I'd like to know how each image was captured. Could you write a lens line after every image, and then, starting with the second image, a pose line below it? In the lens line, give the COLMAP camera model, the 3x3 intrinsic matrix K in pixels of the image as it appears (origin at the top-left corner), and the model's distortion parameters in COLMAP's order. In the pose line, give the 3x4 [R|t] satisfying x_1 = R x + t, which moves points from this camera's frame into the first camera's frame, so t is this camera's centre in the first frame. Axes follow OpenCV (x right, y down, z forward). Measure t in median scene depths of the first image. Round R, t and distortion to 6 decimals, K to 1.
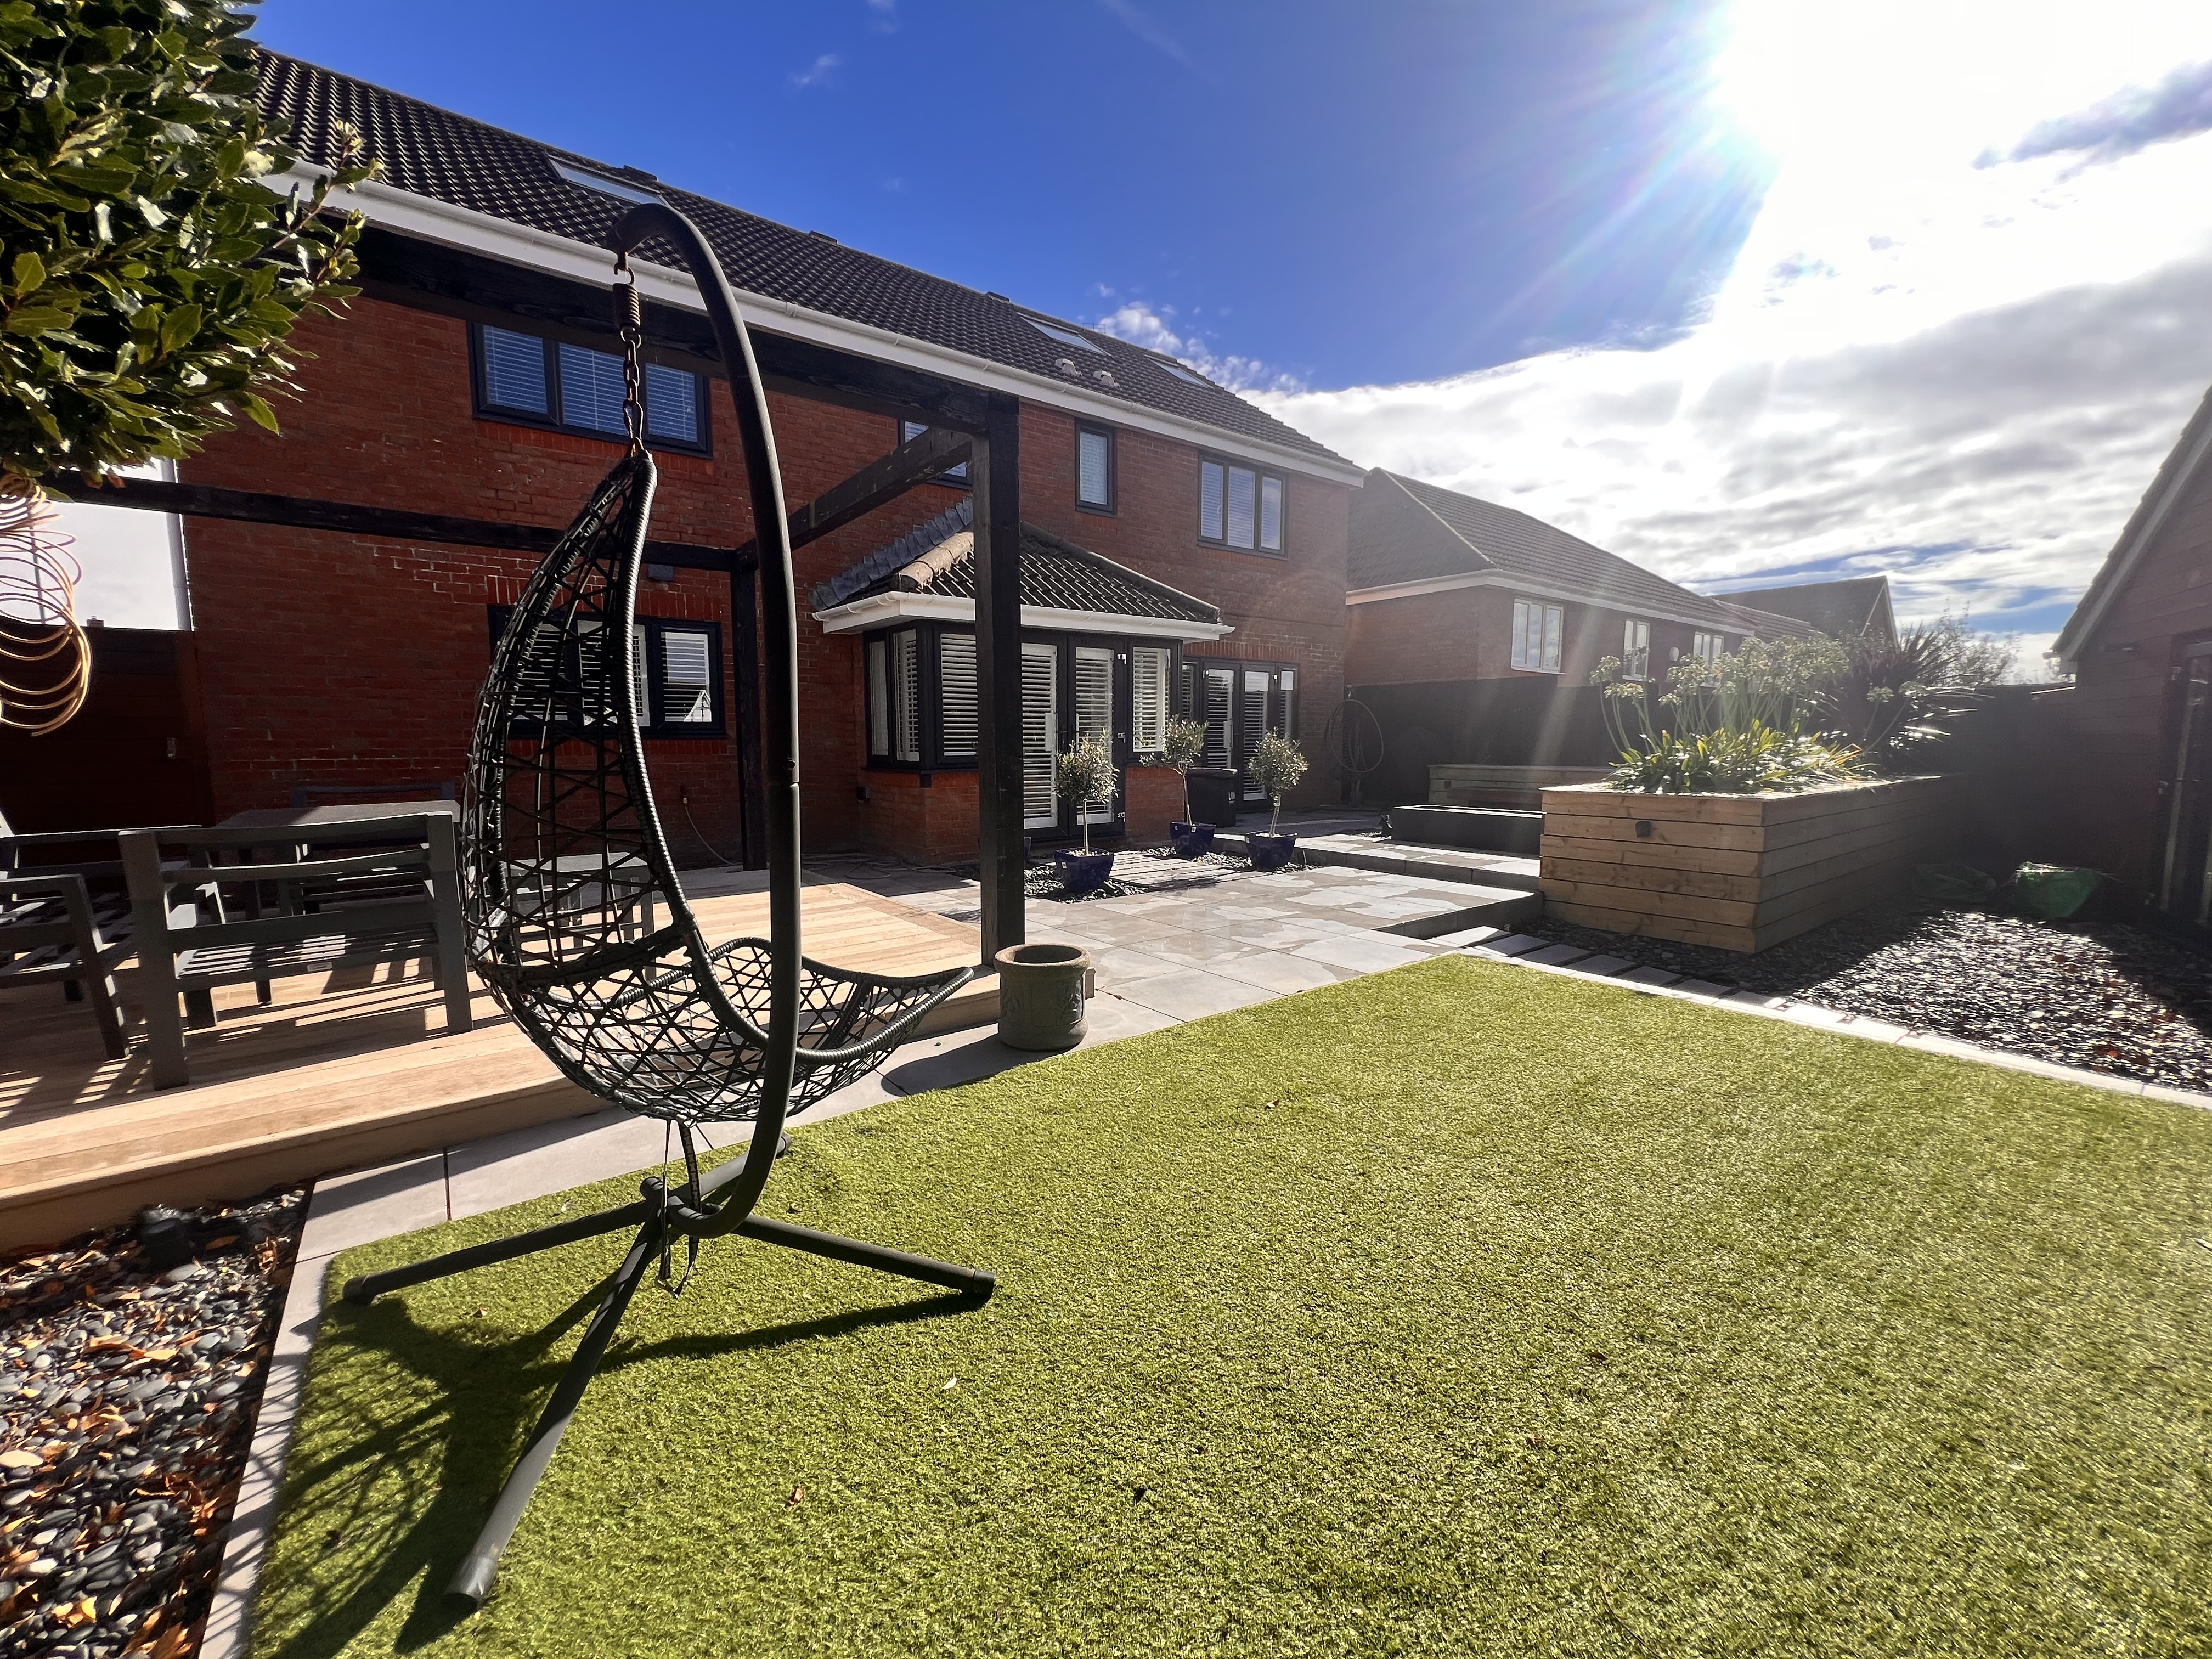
lens RADIAL K [[885.3, 0, 1125.2], [0, 885.3, 828.9], [0, 0, 1]] dist [-0.003764, 0.000419]
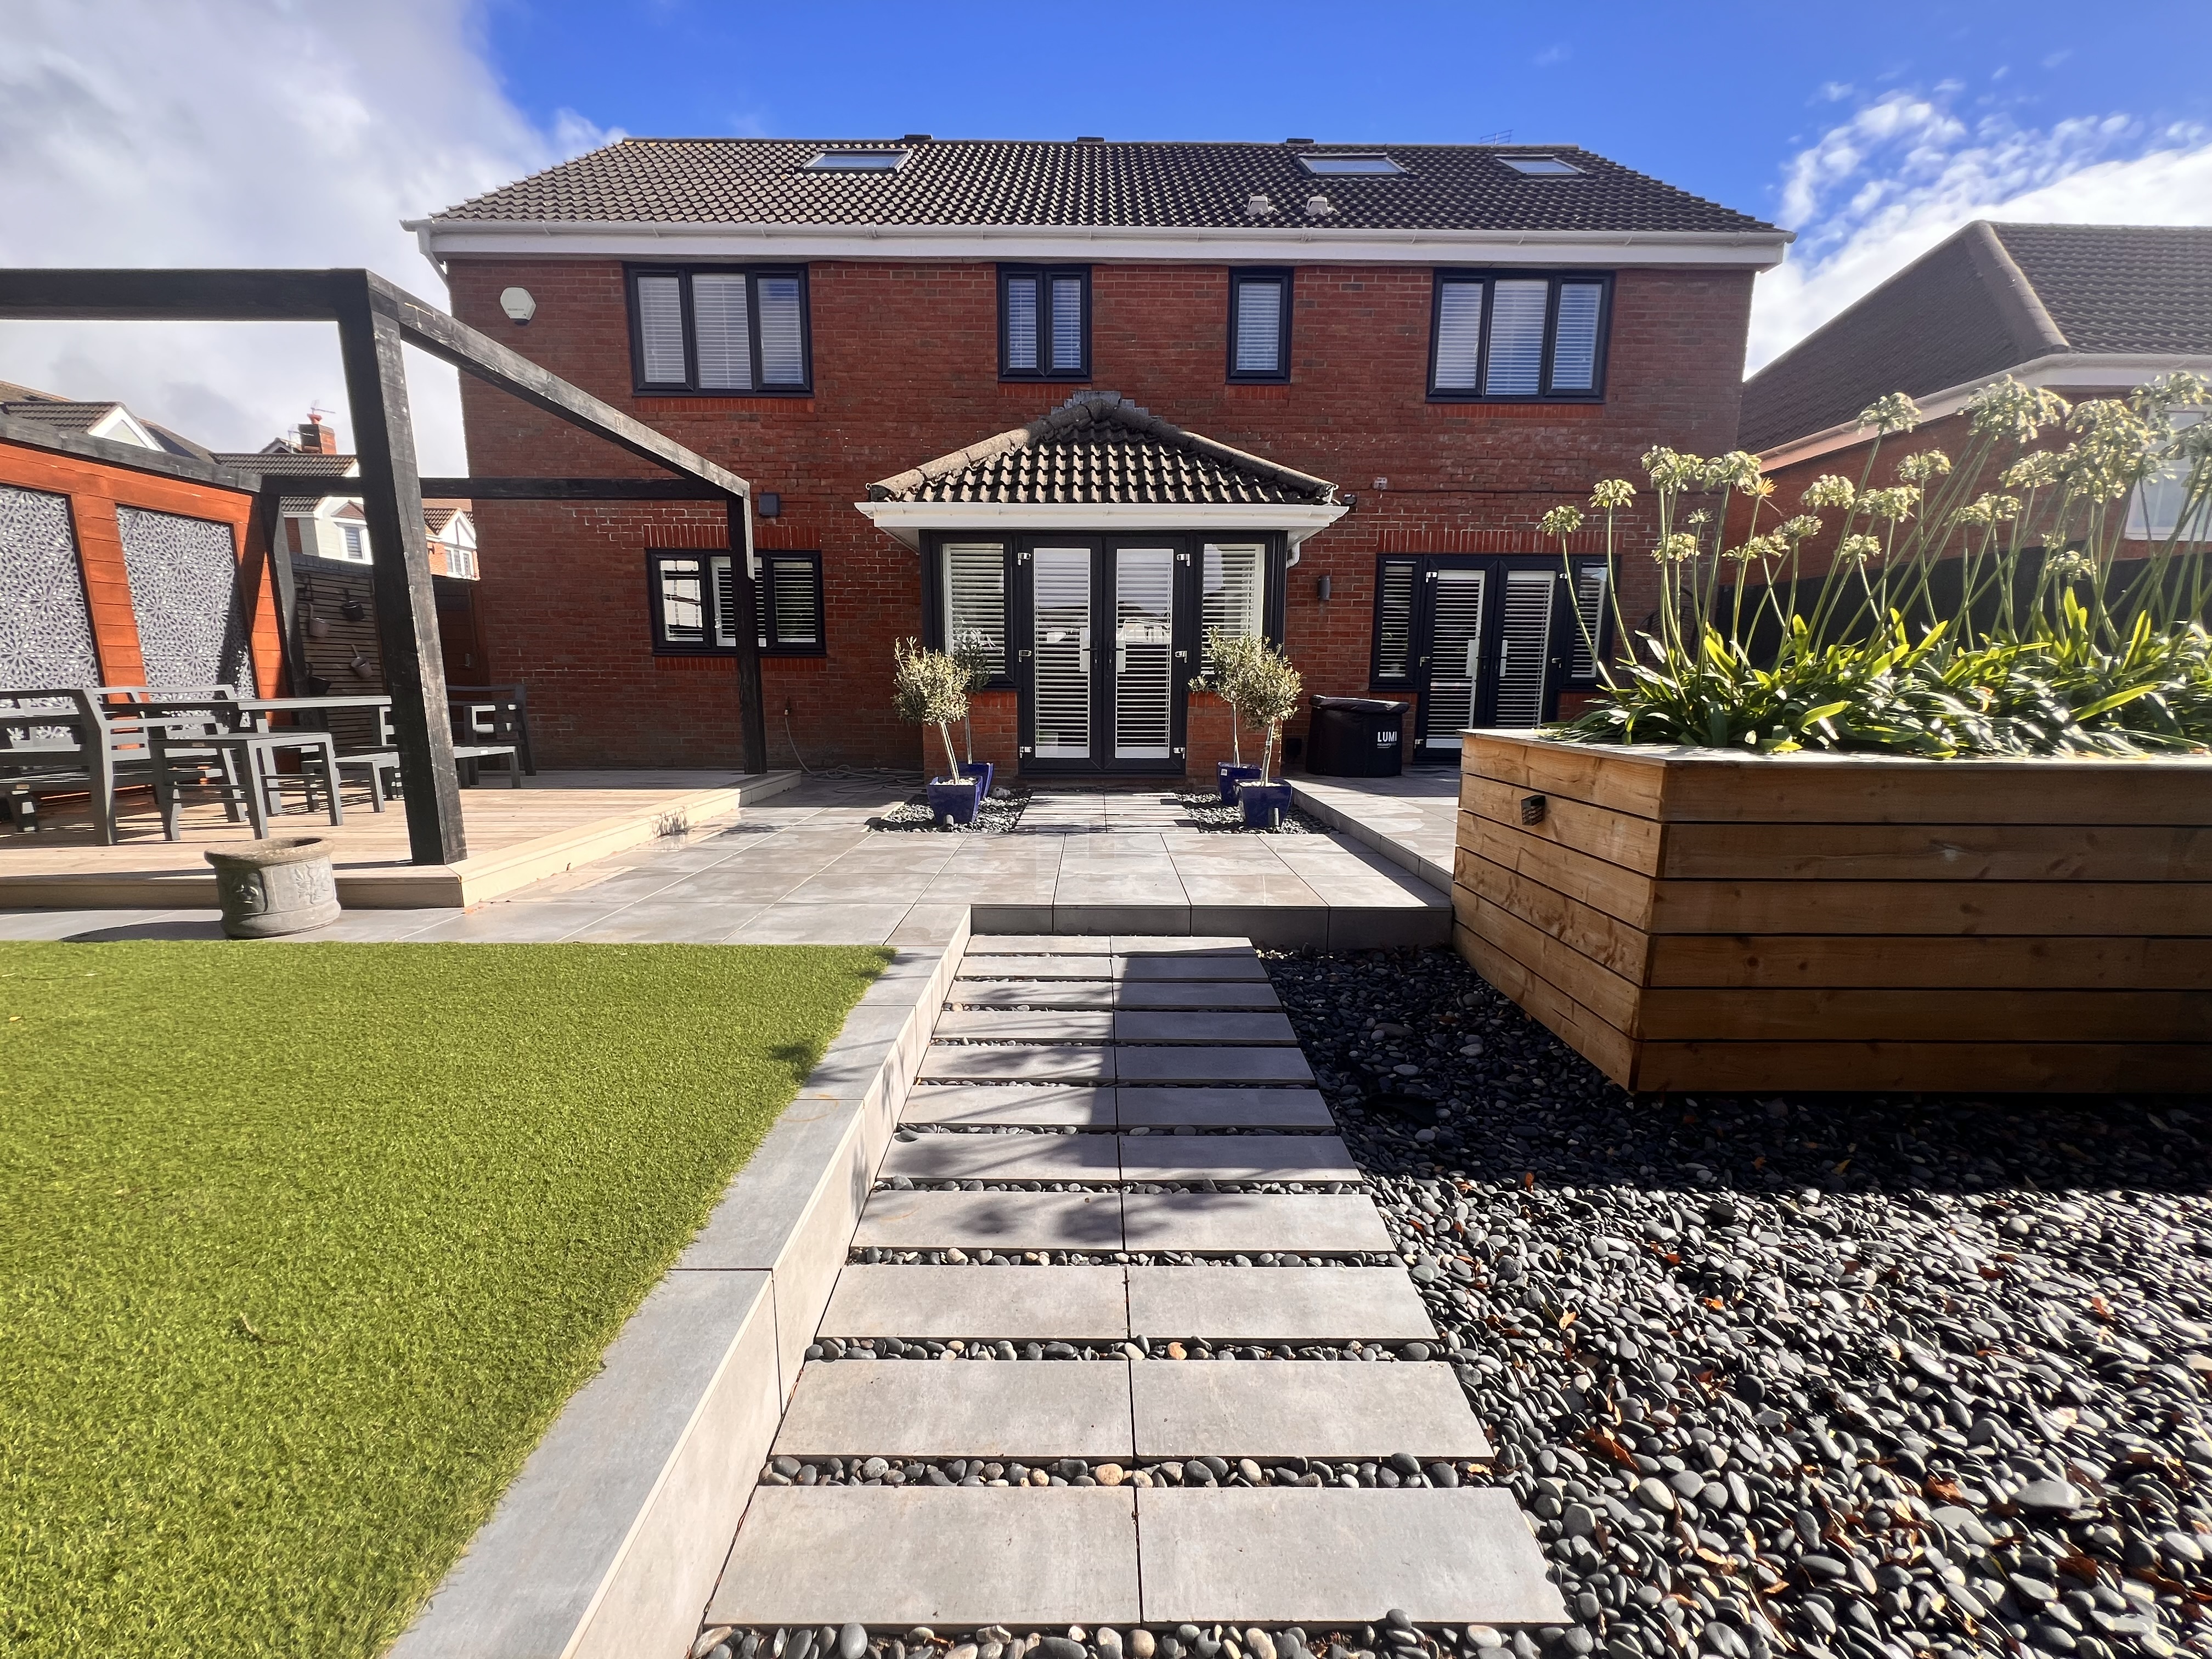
lens RADIAL K [[885.3, 0, 1101.0], [0, 885.3, 830.2], [0, 0, 1]] dist [-0.003764, 0.000419]
pose [[0.792193, 0.110034, -0.600270, 0.574876], [-0.071722, 0.993581, 0.087478, -0.011492], [0.606042, -0.026247, 0.794999, 0.372482]]
